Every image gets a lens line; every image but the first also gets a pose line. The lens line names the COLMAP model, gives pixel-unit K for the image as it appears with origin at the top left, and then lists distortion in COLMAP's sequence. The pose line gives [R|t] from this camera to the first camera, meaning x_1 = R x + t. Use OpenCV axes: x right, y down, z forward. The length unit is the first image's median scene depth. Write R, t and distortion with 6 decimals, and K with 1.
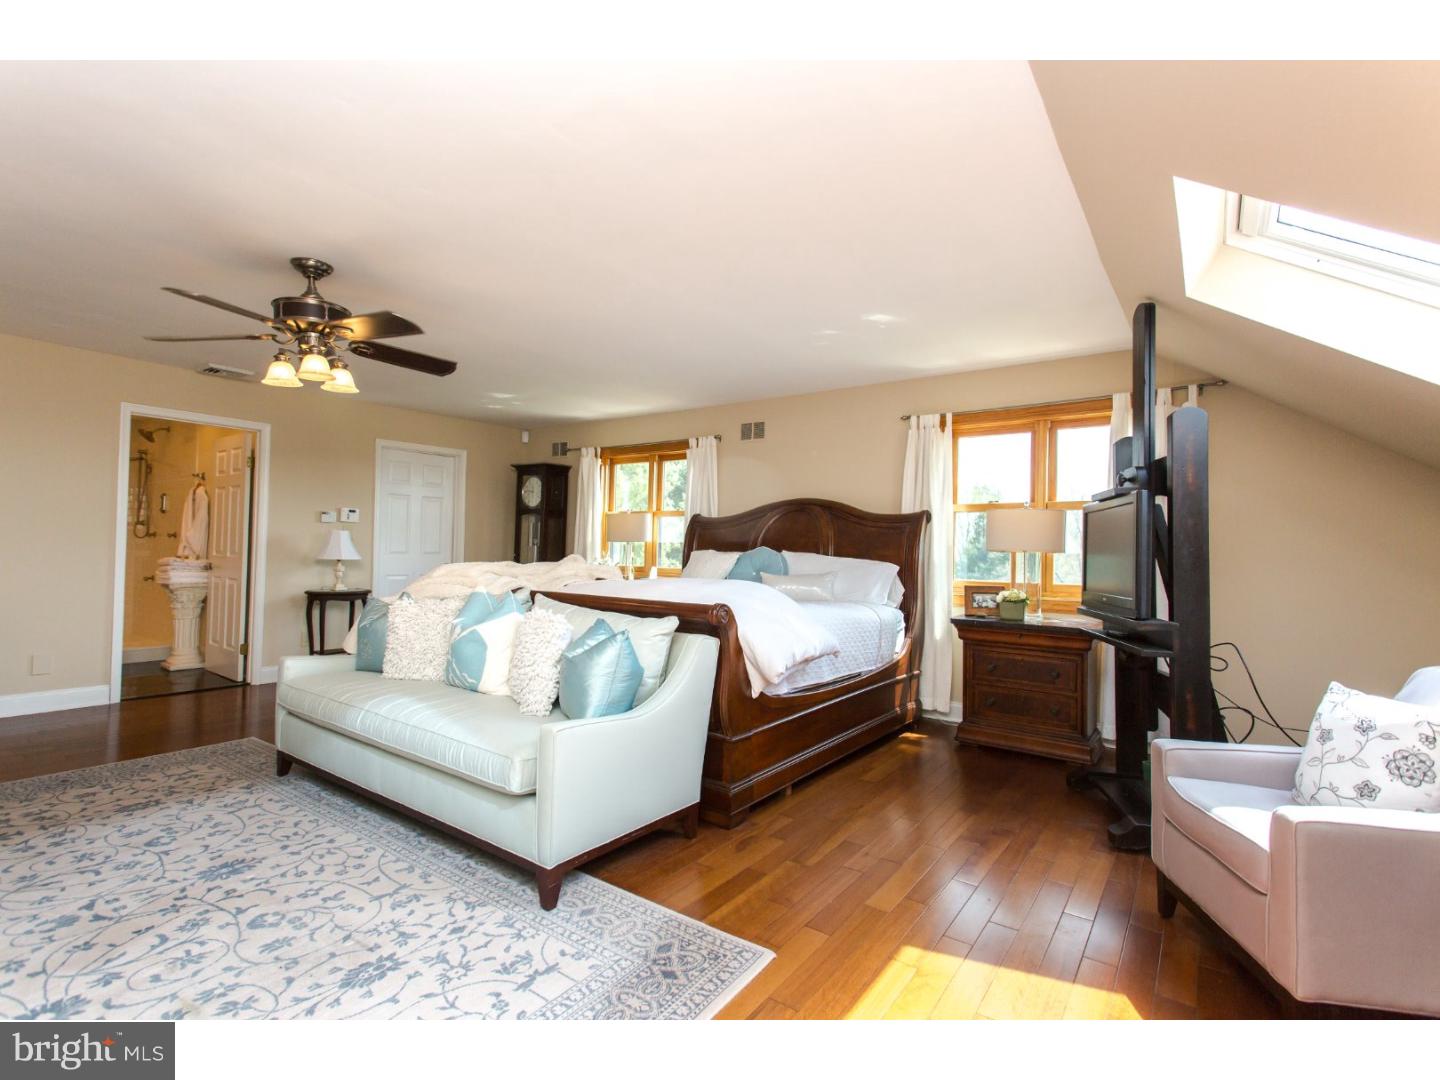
lens RADIAL K [[674.4, 0, 730.5], [0, 674.4, 528.6], [0, 0, 1]] dist [0.000781, 0.006600]
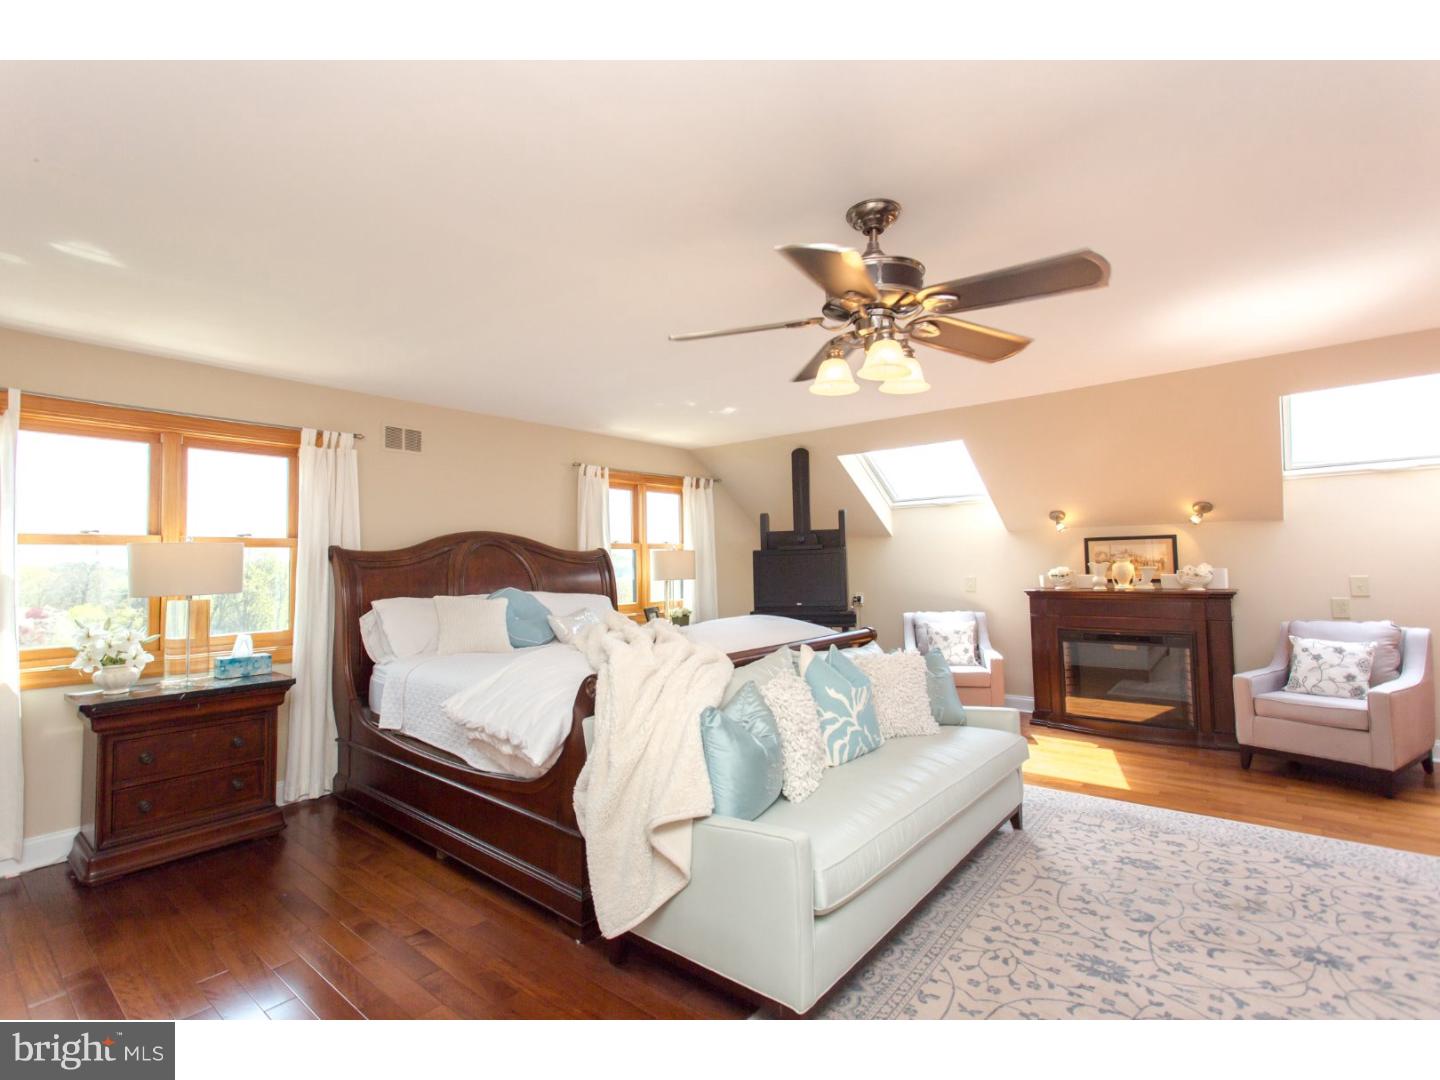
lens RADIAL K [[674.4, 0, 727.5], [0, 674.4, 542.3], [0, 0, 1]] dist [0.000781, 0.006600]
pose [[0.069642, 0.020932, 0.997352, -1.836558], [0.003383, 0.999769, -0.021219, -0.033798], [-0.997566, 0.004851, 0.069555, 1.564873]]
